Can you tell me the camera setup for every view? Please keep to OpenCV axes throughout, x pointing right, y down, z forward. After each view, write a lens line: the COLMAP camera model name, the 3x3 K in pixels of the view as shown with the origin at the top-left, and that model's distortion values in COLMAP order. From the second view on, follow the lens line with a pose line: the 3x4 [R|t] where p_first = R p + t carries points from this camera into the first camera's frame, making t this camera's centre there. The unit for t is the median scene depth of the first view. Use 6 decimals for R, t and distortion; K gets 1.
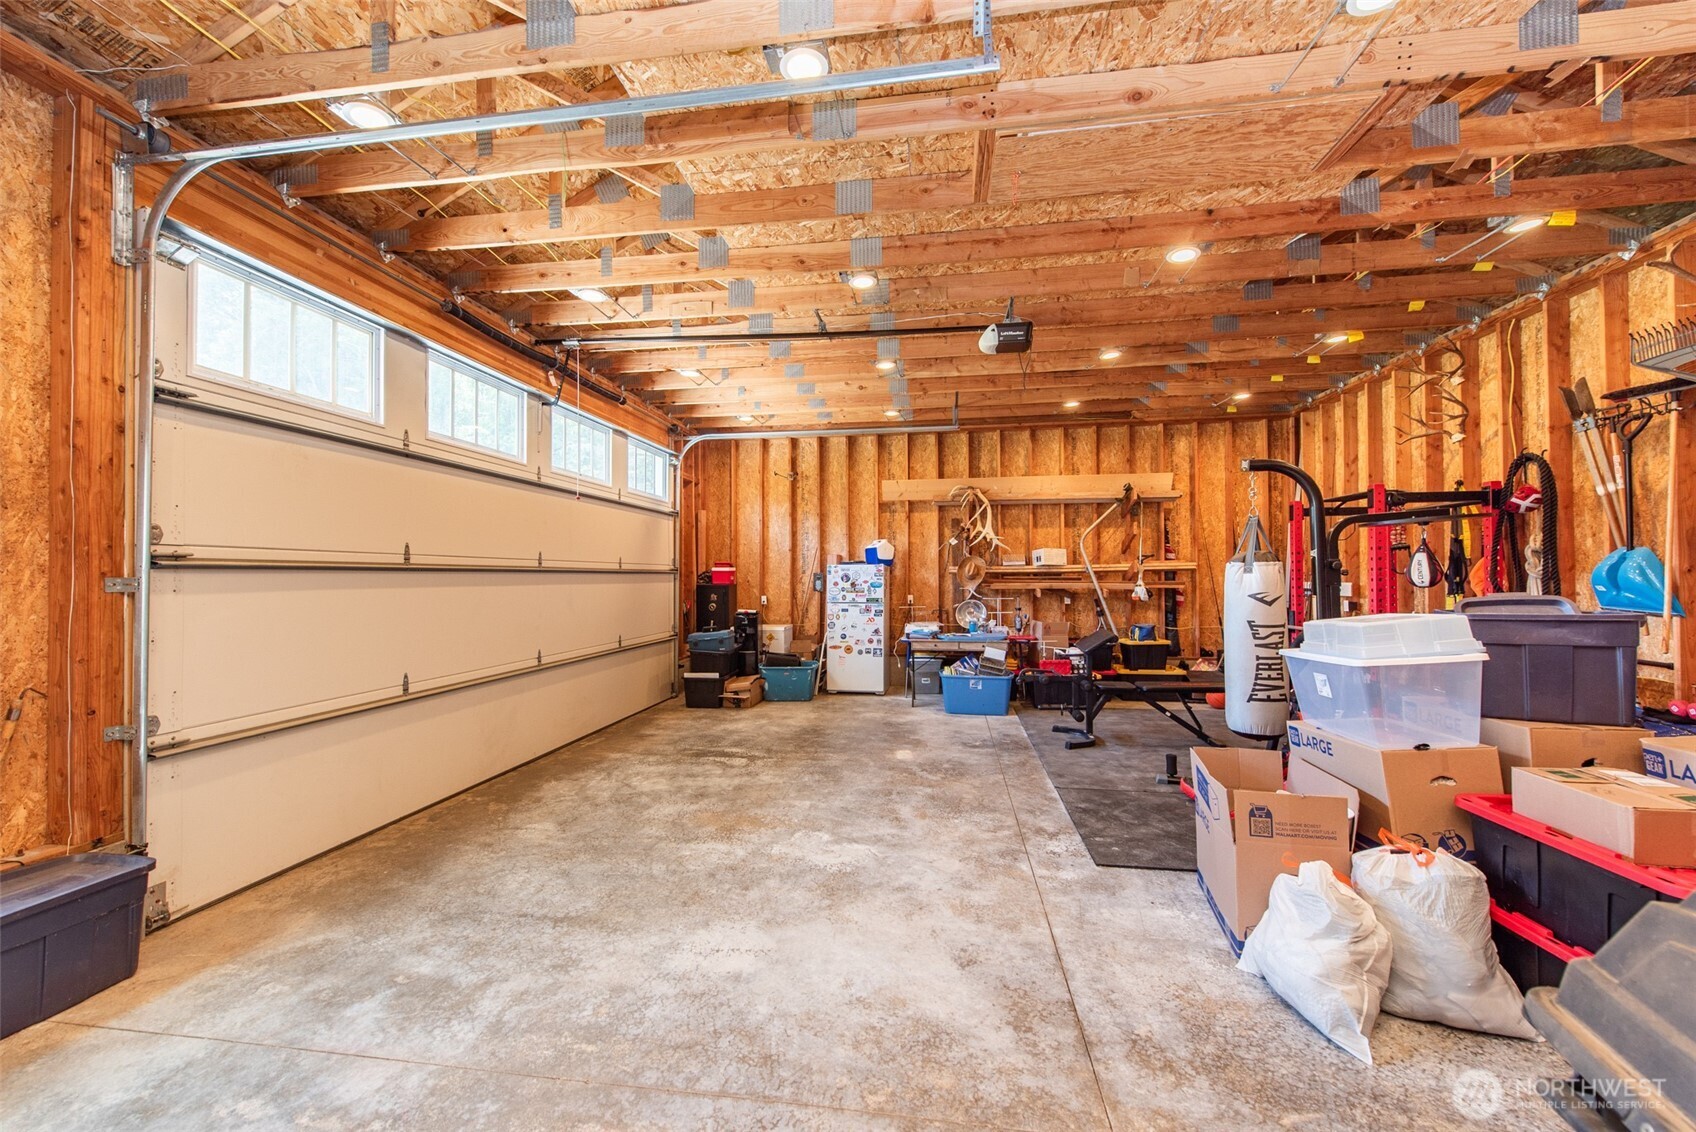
lens RADIAL K [[670.3, 0, 840.8], [0, 670.3, 570.0], [0, 0, 1]] dist [0.000819, -0.000454]
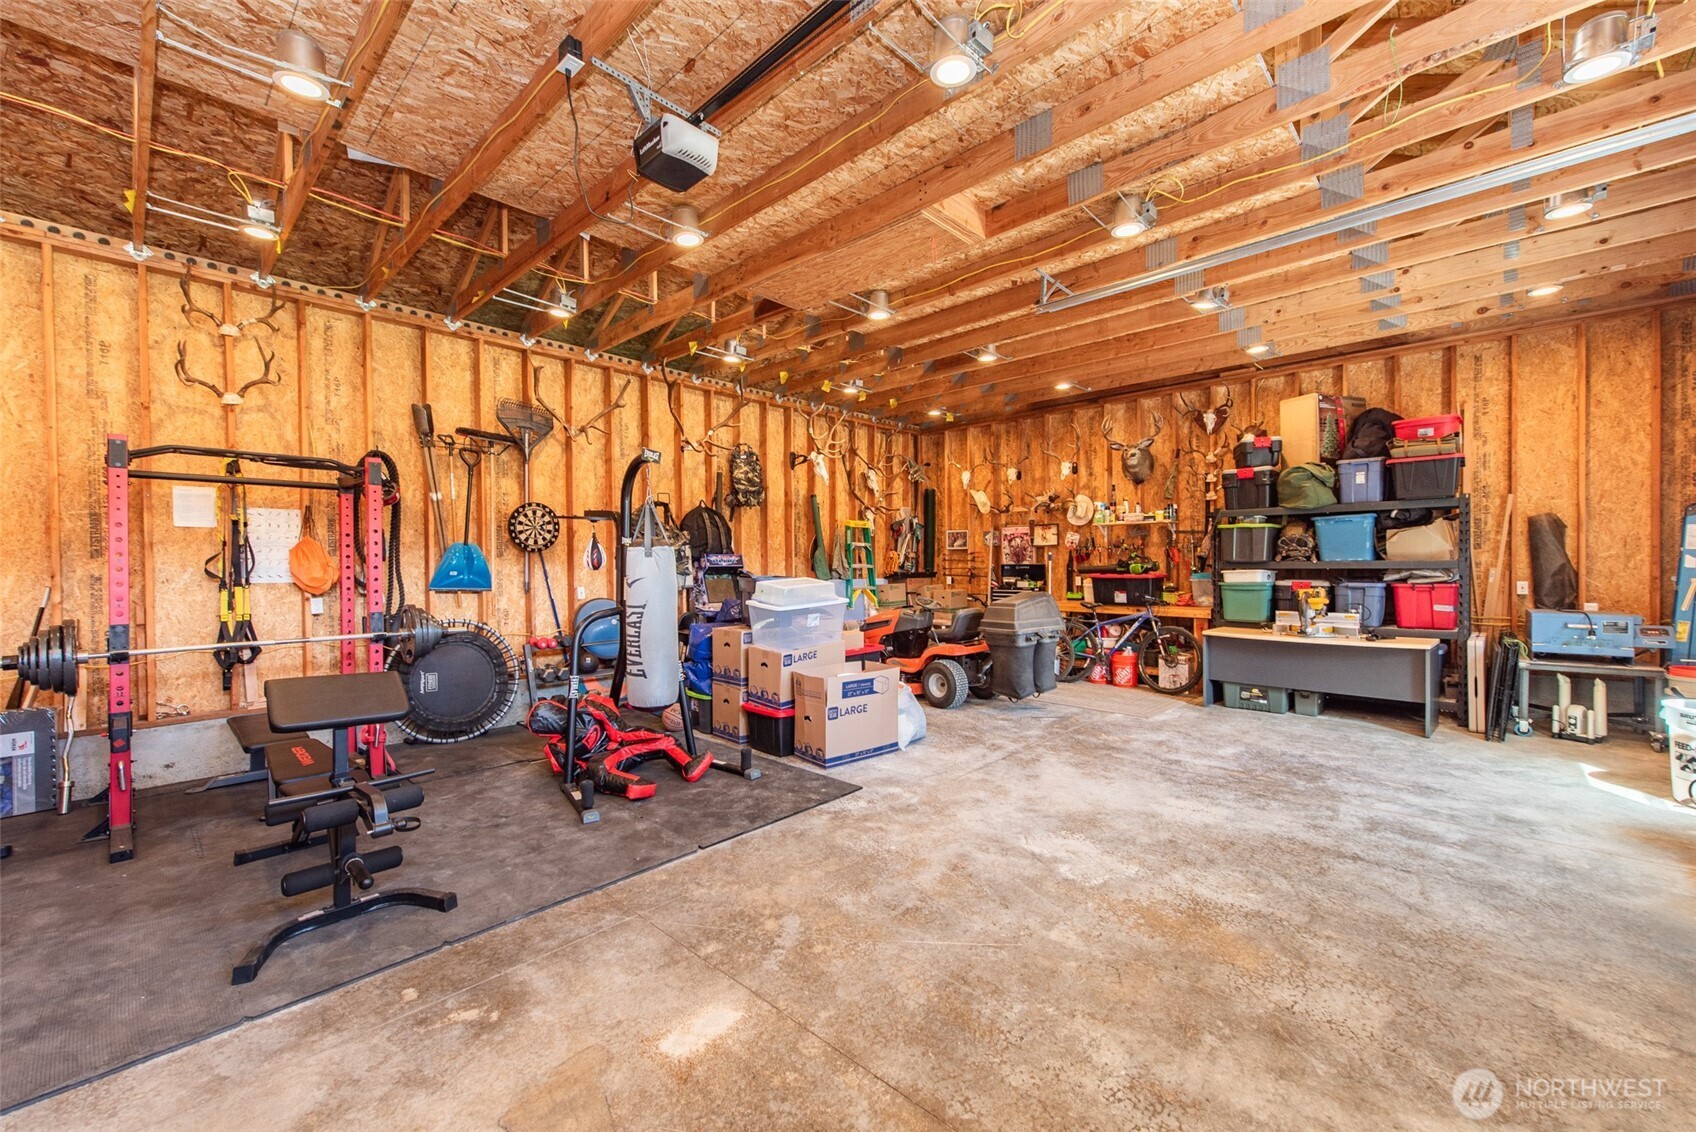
lens RADIAL K [[670.3, 0, 840.8], [0, 670.3, 570.0], [0, 0, 1]] dist [0.000819, -0.000454]
pose [[-0.821988, 0.005707, 0.569476, -0.273790], [0.008928, 0.999956, 0.002865, 0.026591], [-0.569435, 0.007439, -0.822003, 1.868075]]
